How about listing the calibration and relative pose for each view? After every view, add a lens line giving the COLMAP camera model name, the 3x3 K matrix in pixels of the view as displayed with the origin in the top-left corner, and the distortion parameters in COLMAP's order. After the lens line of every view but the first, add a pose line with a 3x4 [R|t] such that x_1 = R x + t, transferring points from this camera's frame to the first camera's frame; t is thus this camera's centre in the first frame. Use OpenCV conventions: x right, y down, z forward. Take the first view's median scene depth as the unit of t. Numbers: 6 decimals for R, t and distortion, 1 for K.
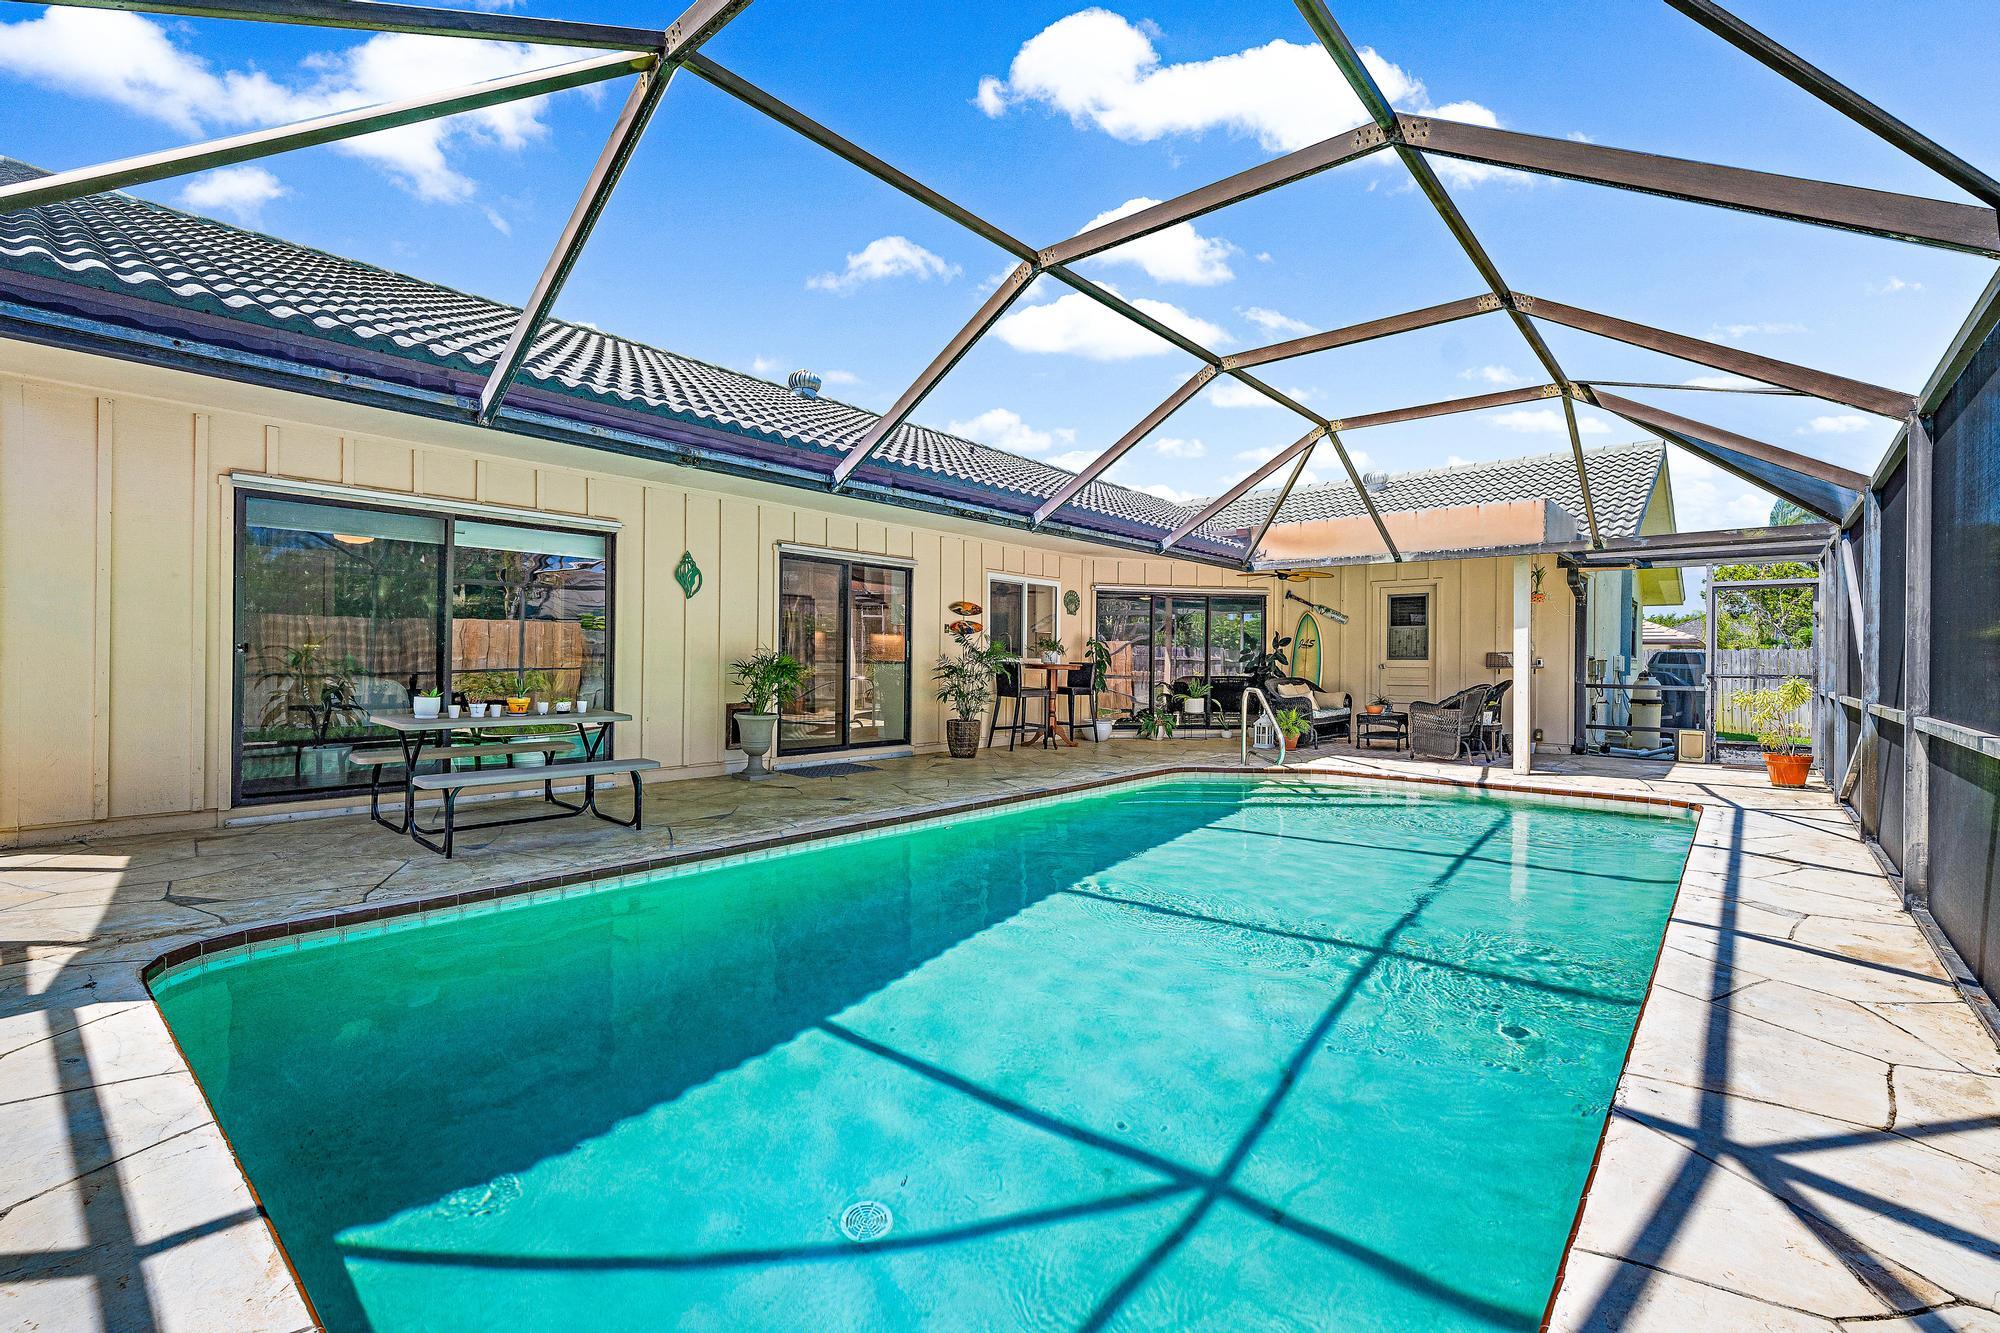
lens RADIAL K [[875.7, 0, 1000.0], [0, 875.7, 666.5], [0, 0, 1]] dist [-0.000655, 0.000092]
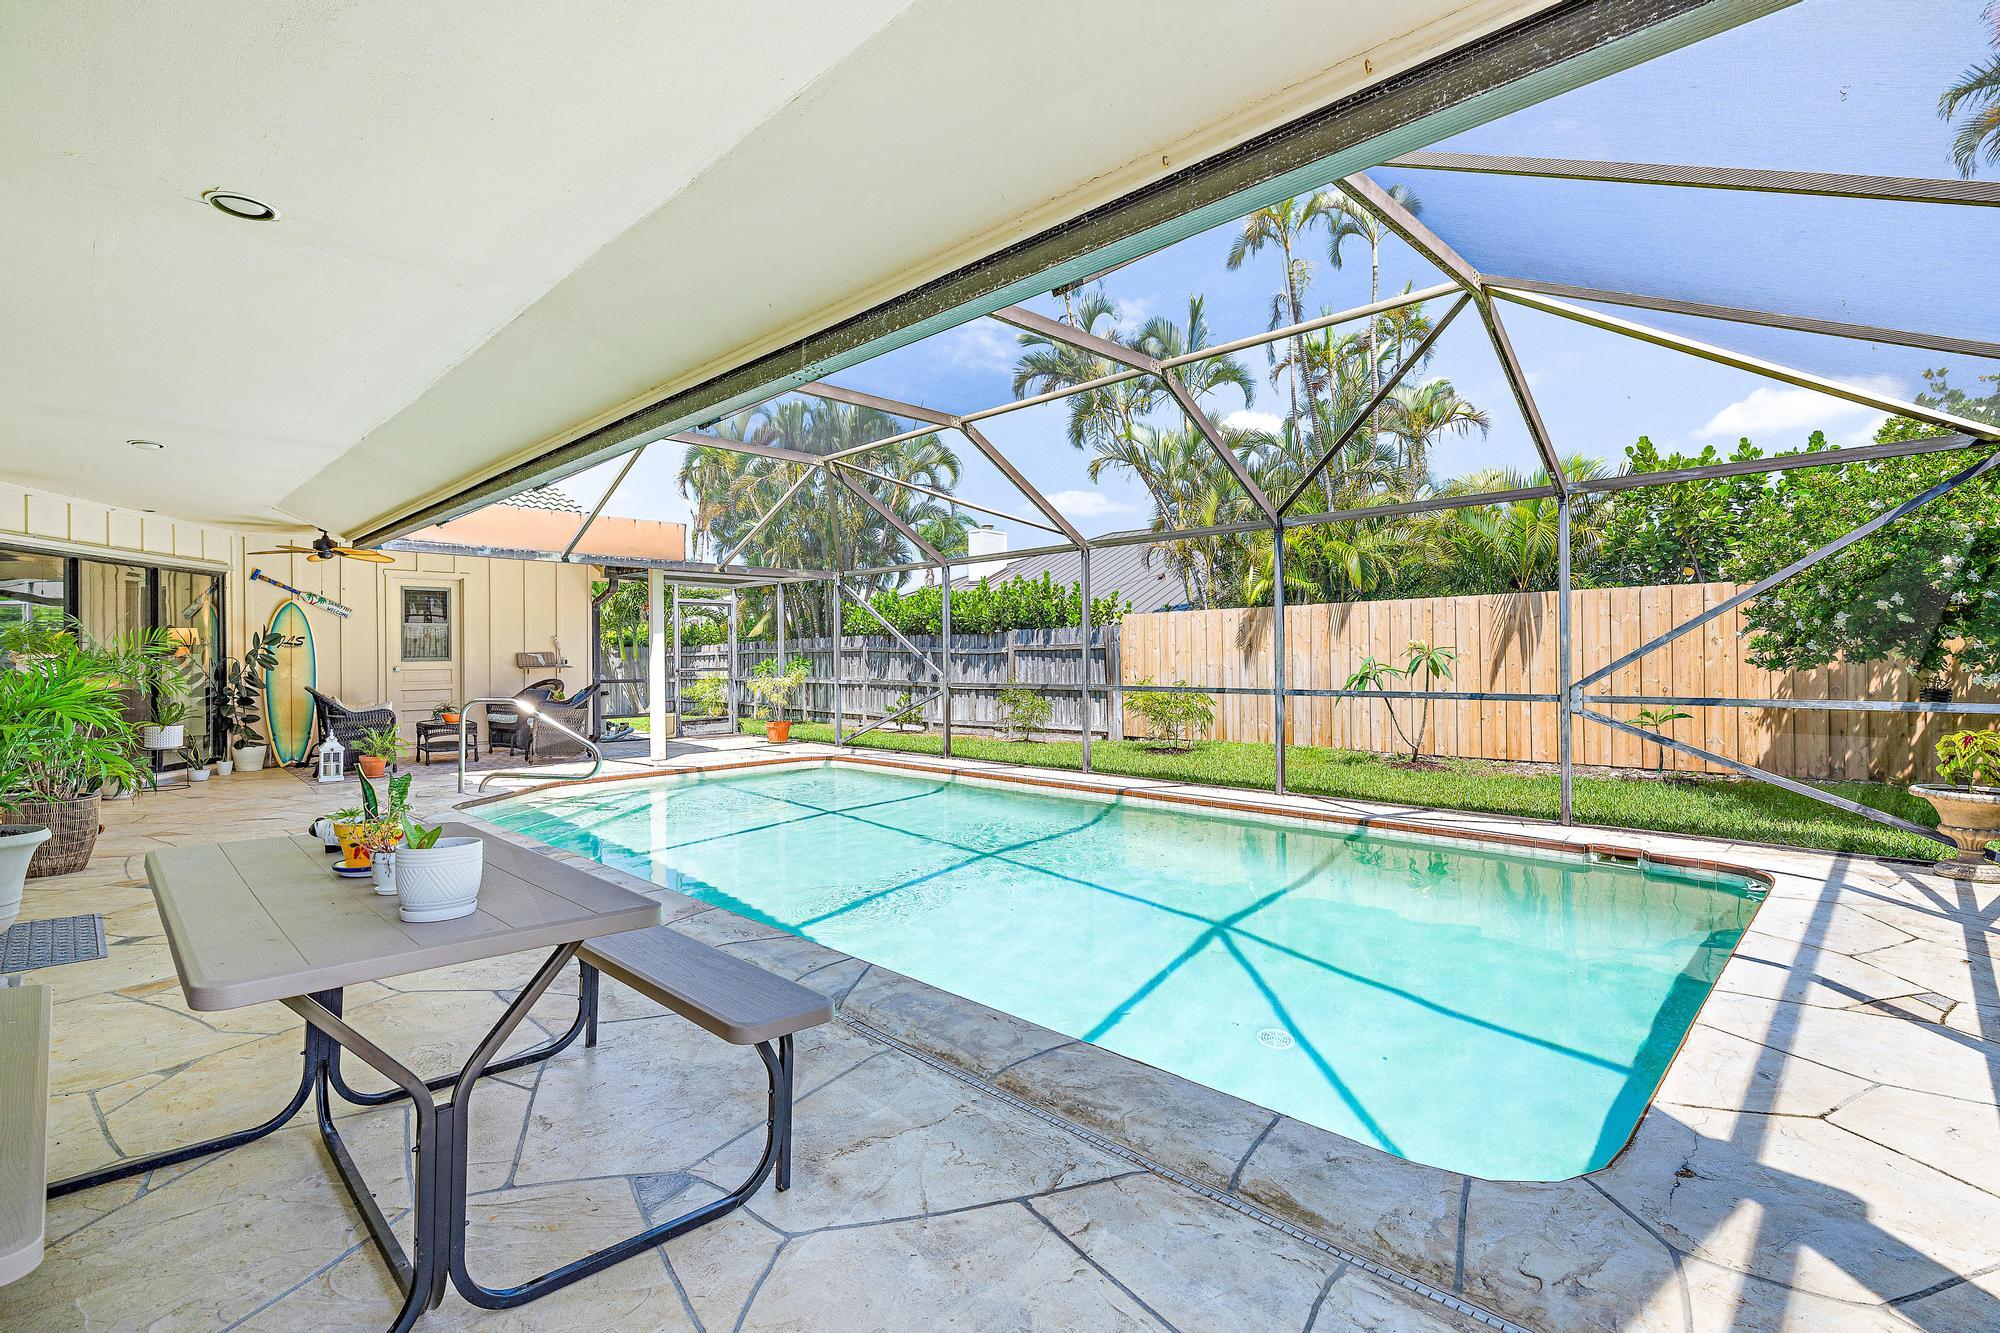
lens RADIAL K [[865.6, 0, 997.7], [0, 865.6, 654.5], [0, 0, 1]] dist [0.000691, -0.000334]
pose [[0.096706, -0.002332, 0.995310, -1.917744], [0.007979, 0.999967, 0.001568, -0.051683], [-0.995281, 0.007790, 0.096722, 1.595605]]
